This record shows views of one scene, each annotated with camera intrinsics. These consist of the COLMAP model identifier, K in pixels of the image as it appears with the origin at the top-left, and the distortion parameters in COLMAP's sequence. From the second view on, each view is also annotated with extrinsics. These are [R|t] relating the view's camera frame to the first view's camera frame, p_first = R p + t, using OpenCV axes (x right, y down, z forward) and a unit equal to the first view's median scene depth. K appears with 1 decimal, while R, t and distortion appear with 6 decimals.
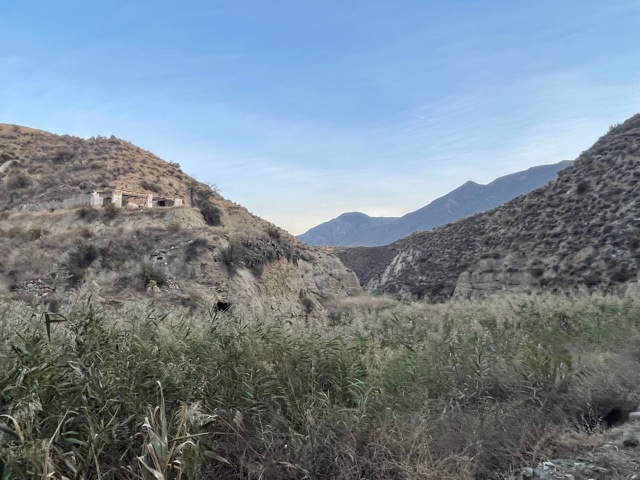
lens RADIAL K [[464.4, 0, 317.9], [0, 464.4, 238.6], [0, 0, 1]] dist [0.006880, -0.014104]
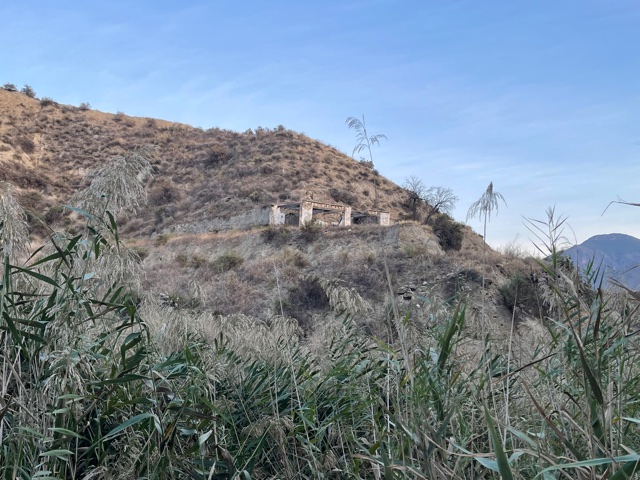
lens RADIAL K [[725.9, 0, 318.2], [0, 725.9, 252.7], [0, 0, 1]] dist [0.077569, 0.000000]
pose [[0.955161, -0.000544, -0.296088, -0.065005], [-0.009229, 0.999458, -0.031610, 0.004666], [0.295944, 0.032926, 0.954638, -0.029061]]
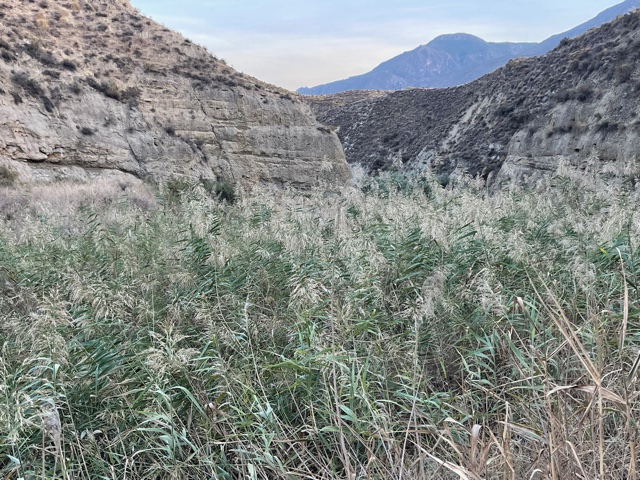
lens RADIAL K [[762.1, 0, 324.0], [0, 762.1, 242.2], [0, 0, 1]] dist [0.030888, 0.000000]
pose [[0.994949, 0.025743, -0.097022, 0.251363], [-0.005192, 0.978461, 0.206369, 0.029987], [0.100244, -0.204822, 0.973652, 0.274496]]
